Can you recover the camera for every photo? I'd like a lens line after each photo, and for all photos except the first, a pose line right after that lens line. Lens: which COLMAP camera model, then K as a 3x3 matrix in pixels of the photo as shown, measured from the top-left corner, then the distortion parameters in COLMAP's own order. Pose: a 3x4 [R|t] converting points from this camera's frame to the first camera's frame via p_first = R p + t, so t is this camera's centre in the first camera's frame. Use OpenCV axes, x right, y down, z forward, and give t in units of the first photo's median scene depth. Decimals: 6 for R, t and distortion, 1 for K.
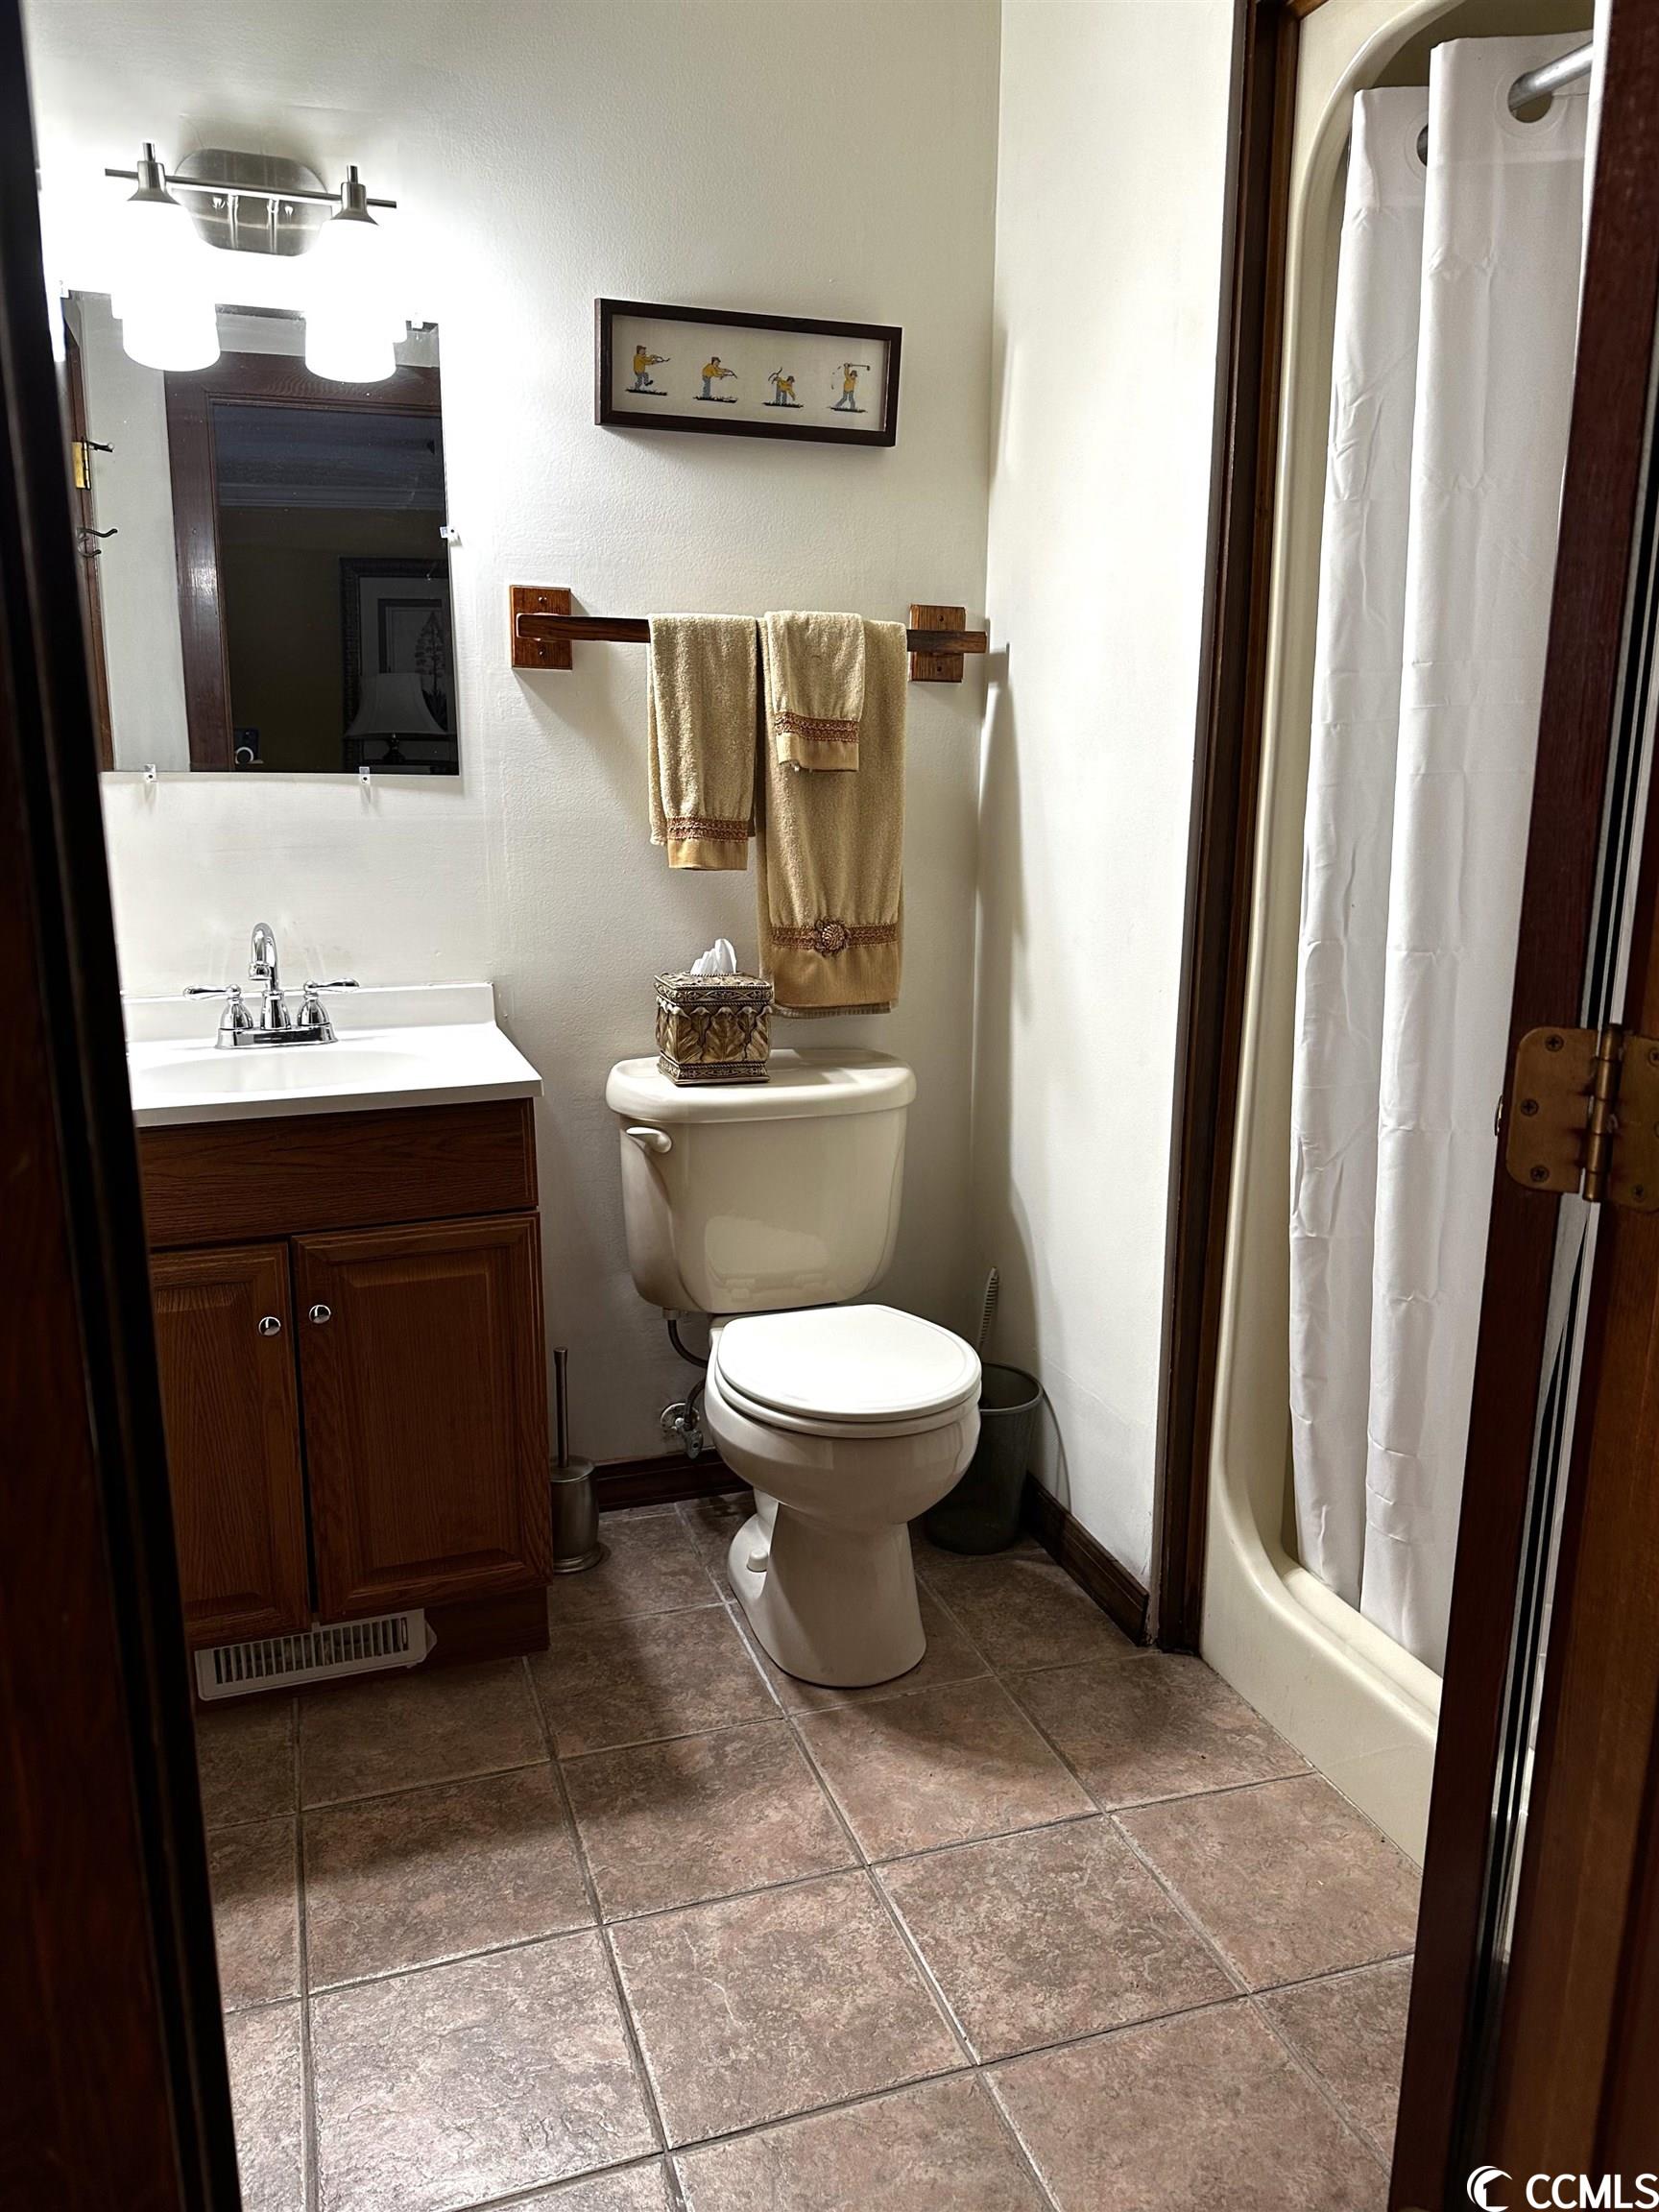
lens RADIAL K [[1688.1, 0, 829.5], [0, 1688.1, 1106.0], [0, 0, 1]] dist [0.101428, -0.091657]
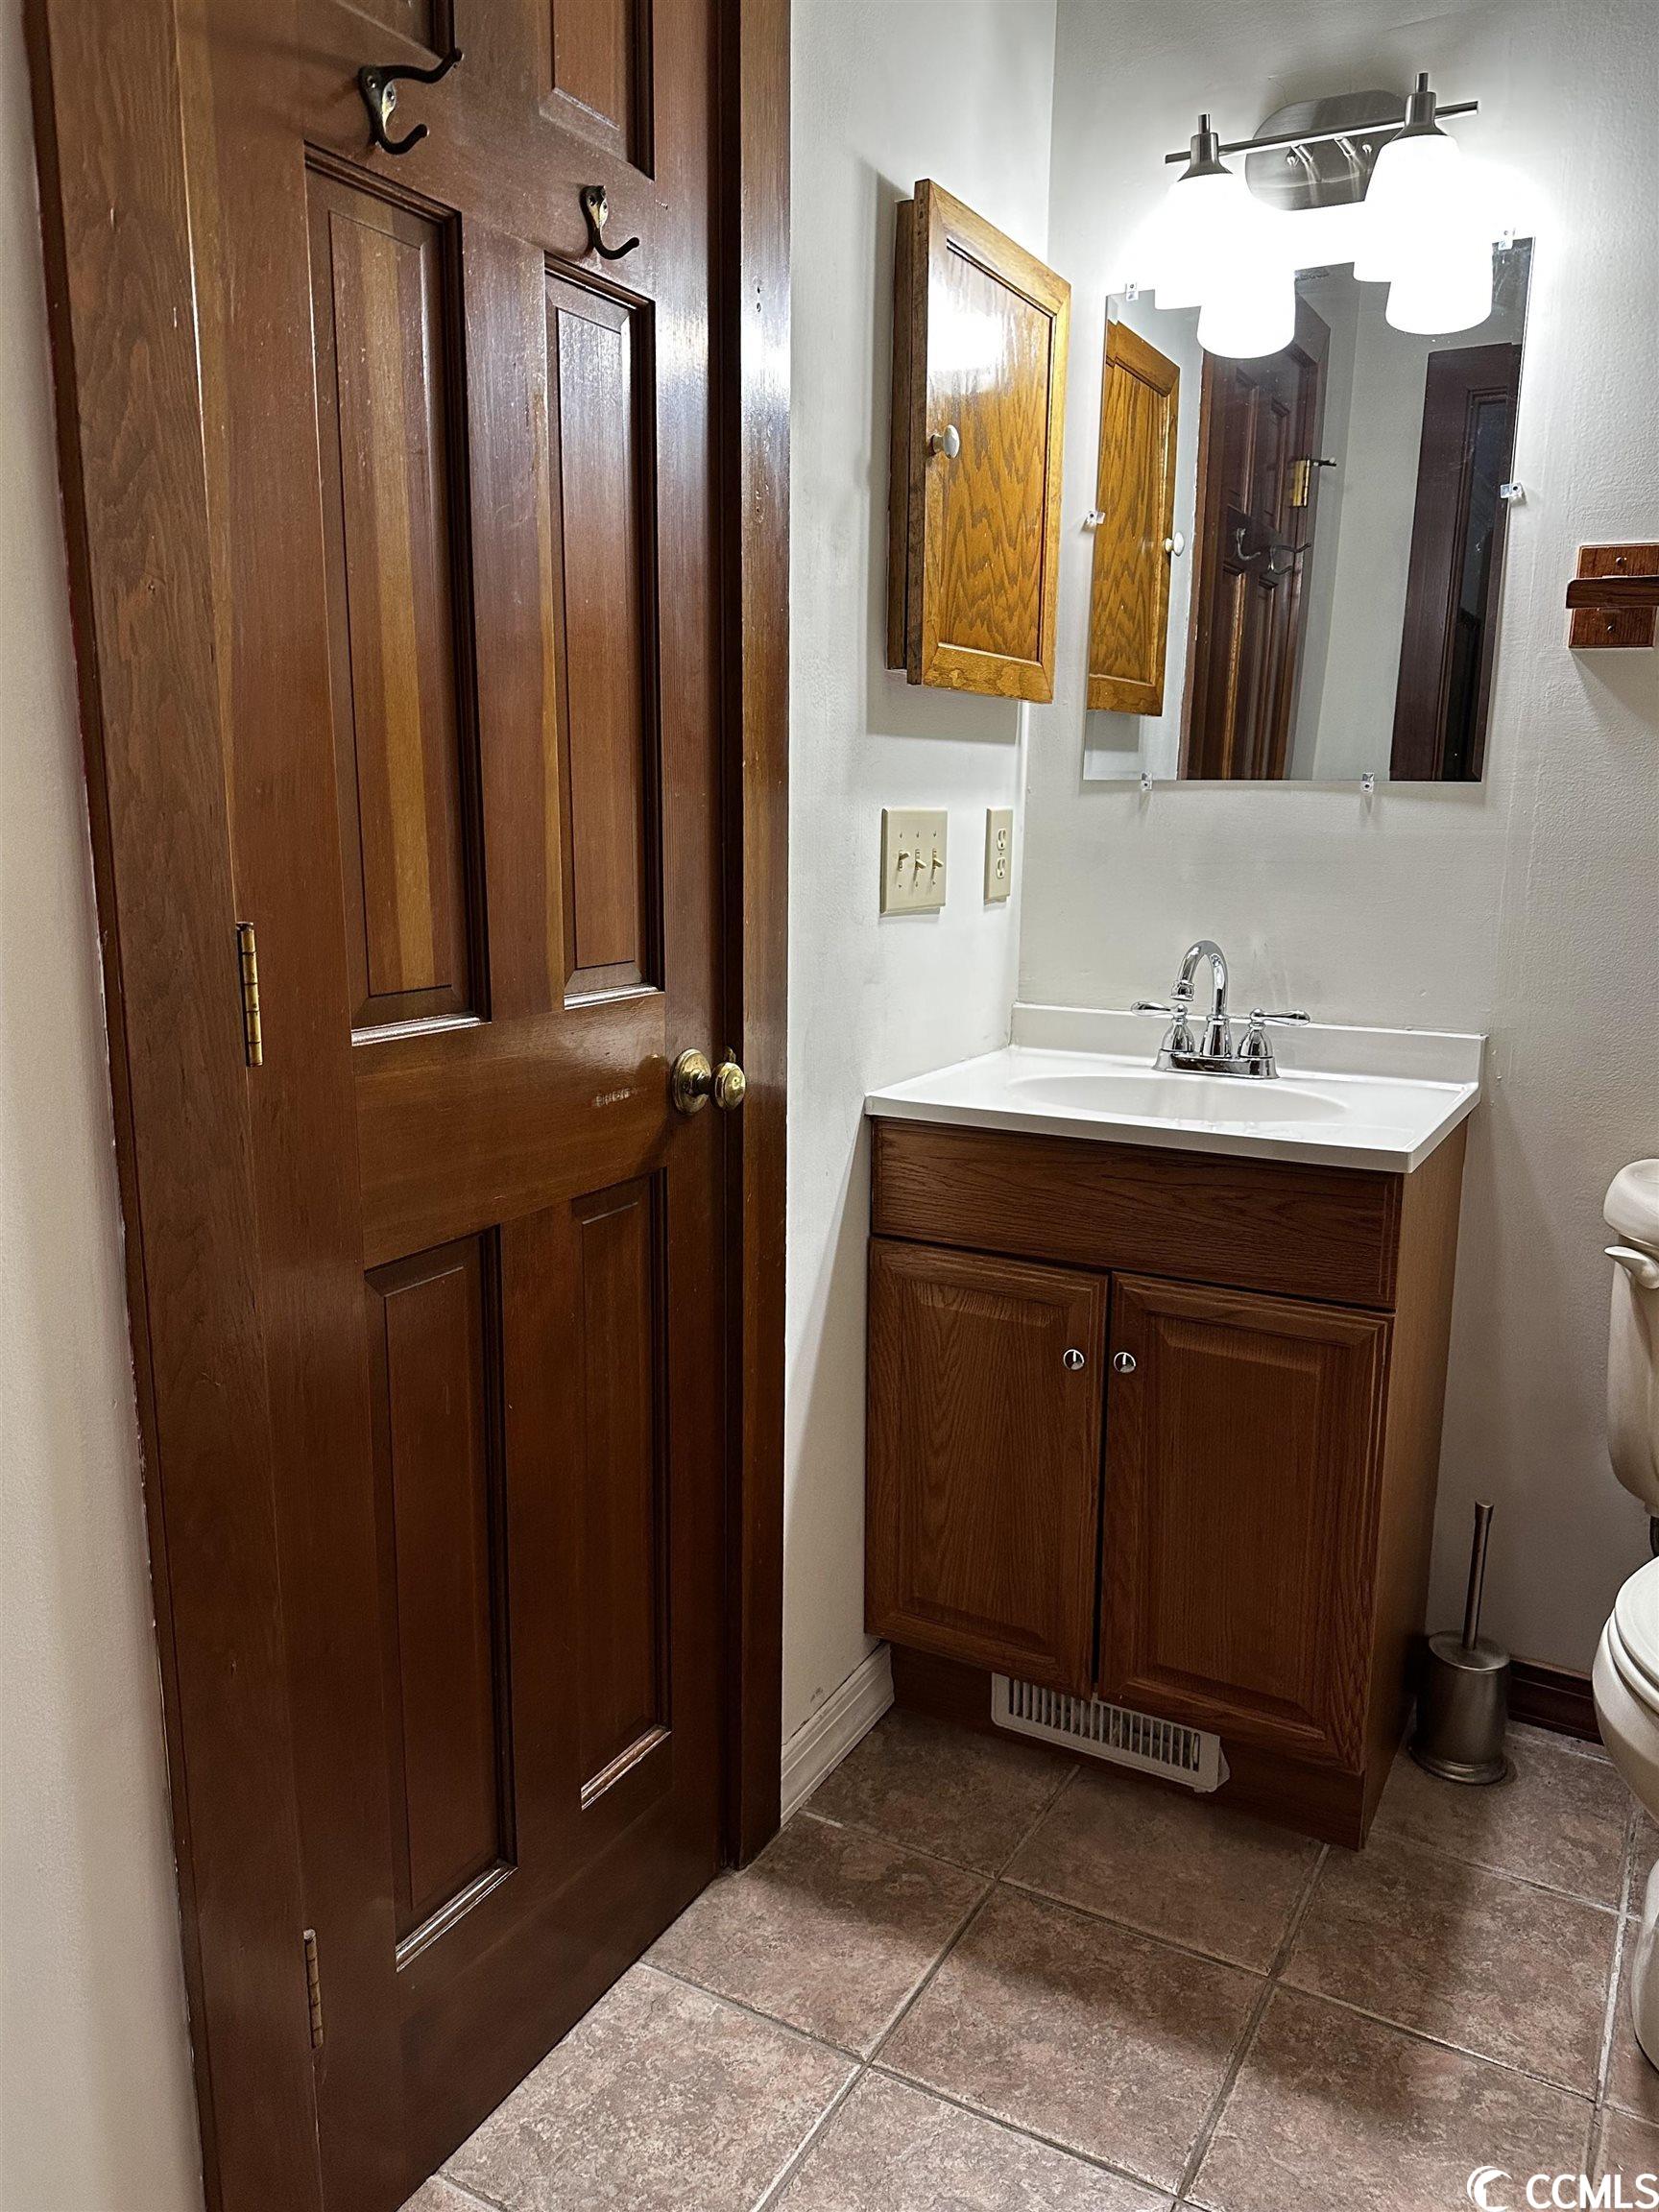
lens RADIAL K [[1688.1, 0, 829.5], [0, 1688.1, 1106.0], [0, 0, 1]] dist [0.101428, -0.091657]
pose [[0.659615, 0.148454, -0.736797, 0.238740], [-0.171380, 0.984183, 0.044871, -0.026391], [0.731804, 0.096674, 0.674624, 0.249048]]
